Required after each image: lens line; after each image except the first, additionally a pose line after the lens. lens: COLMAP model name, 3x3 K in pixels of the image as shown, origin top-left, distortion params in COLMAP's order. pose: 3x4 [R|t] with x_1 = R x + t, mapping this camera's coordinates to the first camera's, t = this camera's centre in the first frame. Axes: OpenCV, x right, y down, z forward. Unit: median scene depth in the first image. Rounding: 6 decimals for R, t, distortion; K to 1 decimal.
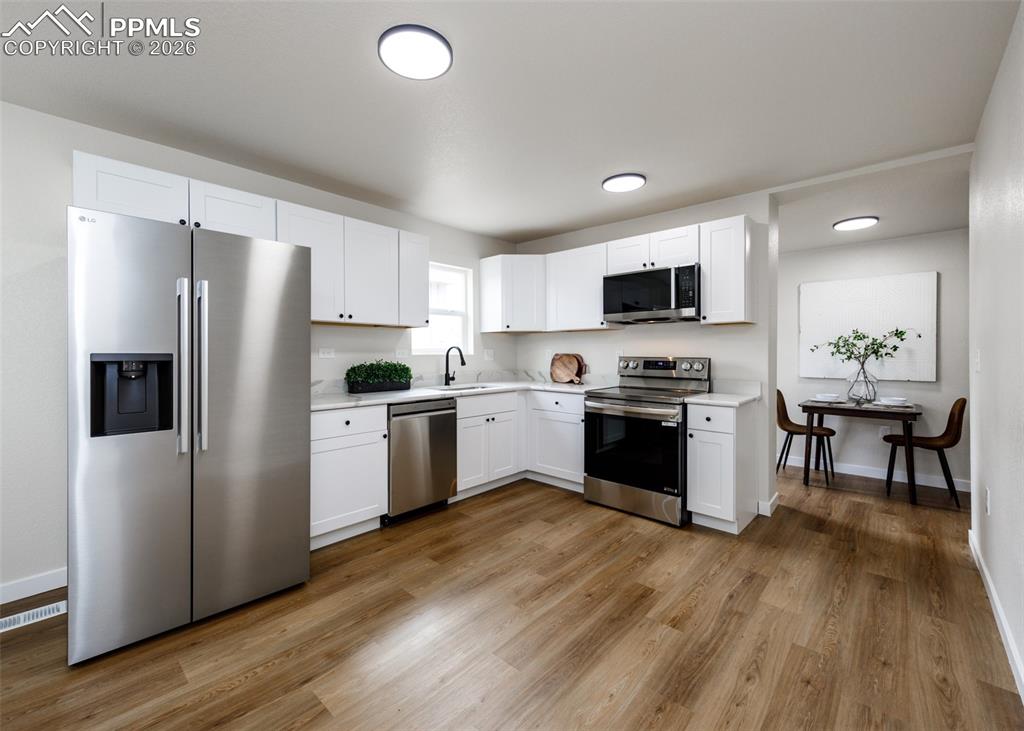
lens RADIAL K [[427.4, 0, 489.9], [0, 427.4, 359.6], [0, 0, 1]] dist [0.016990, -0.000113]
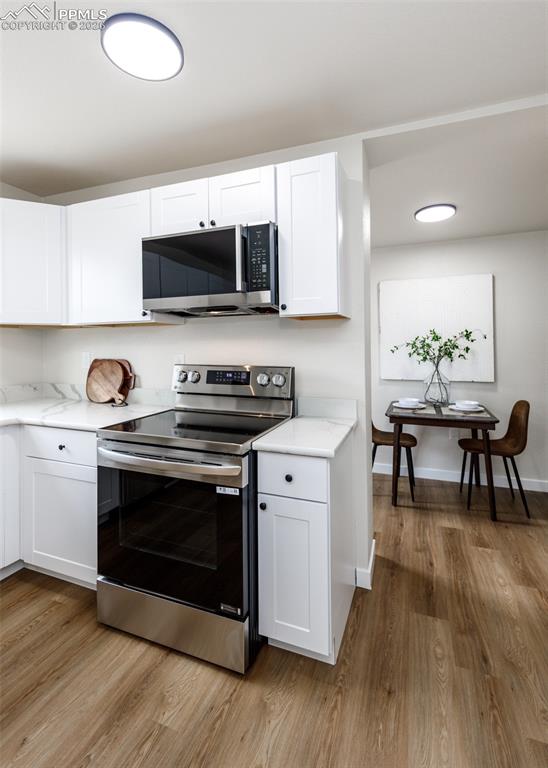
lens RADIAL K [[362.2, 0, 273.1], [0, 362.2, 342.3], [0, 0, 1]] dist [0.020371, 0.000008]
pose [[0.923322, 0.001139, 0.384024, 0.235941], [0.010925, 0.999513, -0.029231, -0.024577], [-0.383871, 0.031185, 0.922860, 0.432511]]
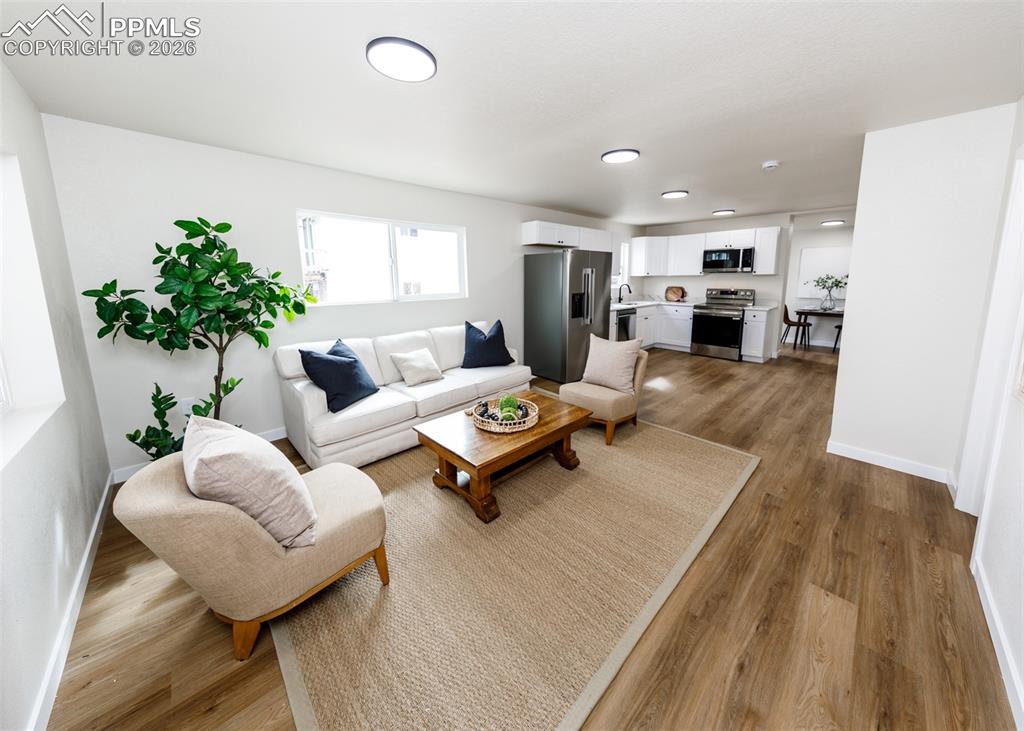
lens RADIAL K [[341.6, 0, 509.2], [0, 341.6, 328.1], [0, 0, 1]] dist [0.000183, -0.000039]
pose [[0.996845, 0.001931, -0.079349, -0.557900], [0.008363, 0.991585, 0.129186, -0.041493], [0.078931, -0.129442, 0.988441, -0.793737]]
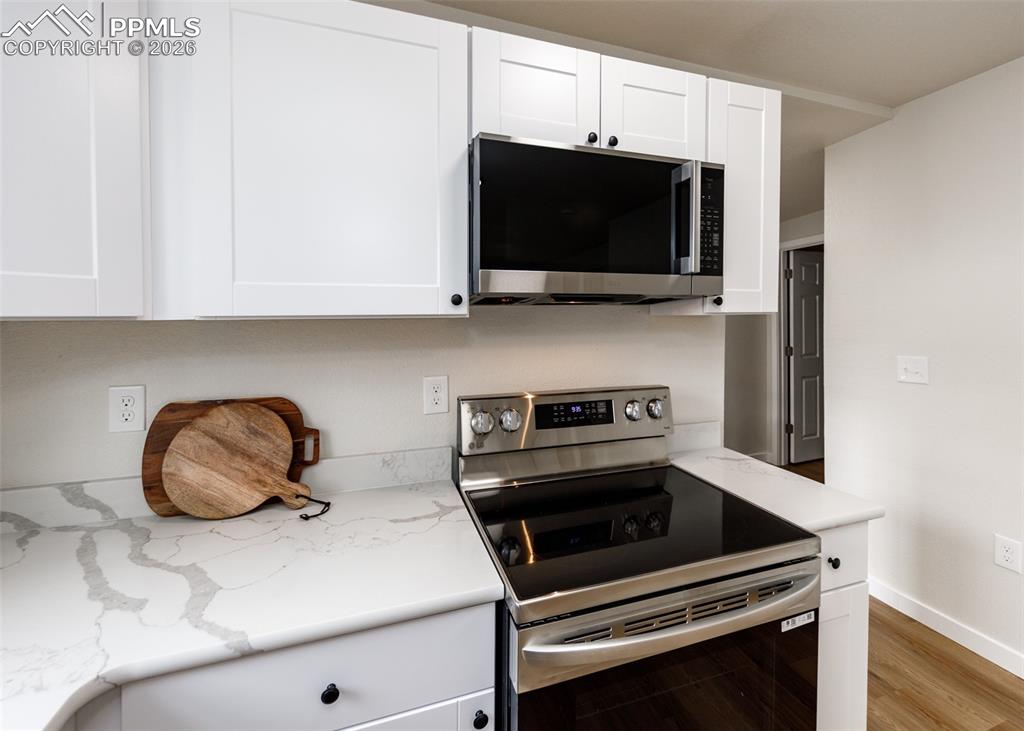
lens RADIAL K [[428.1, 0, 512.7], [0, 428.1, 327.9], [0, 0, 1]] dist [0.001223, 0.000060]
pose [[0.452752, -0.020723, 0.891396, 0.022174], [0.024307, 0.999645, 0.010894, -0.069438], [-0.891305, 0.016735, 0.453095, 0.851306]]
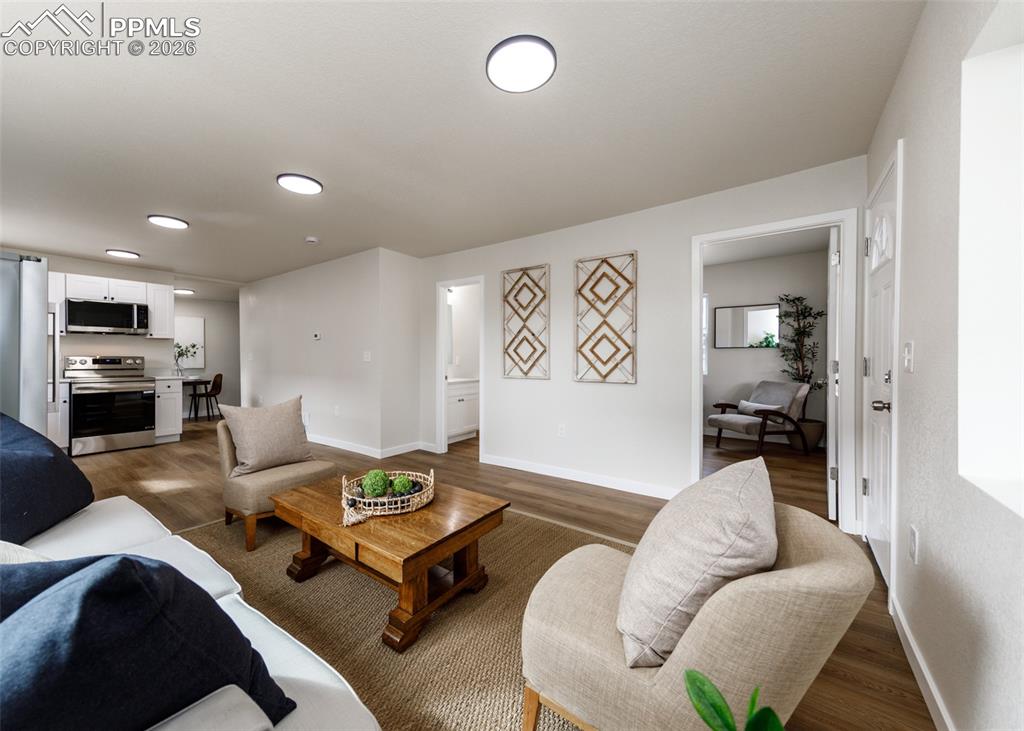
lens RADIAL K [[390.0, 0, 500.0], [0, 390.0, 359.0], [0, 0, 1]] dist [0.000551, 0.000093]
pose [[-0.130743, -0.002440, 0.991413, -1.180063], [0.017977, 0.999827, 0.004832, 0.022500], [-0.991253, 0.018454, -0.130676, -0.234077]]
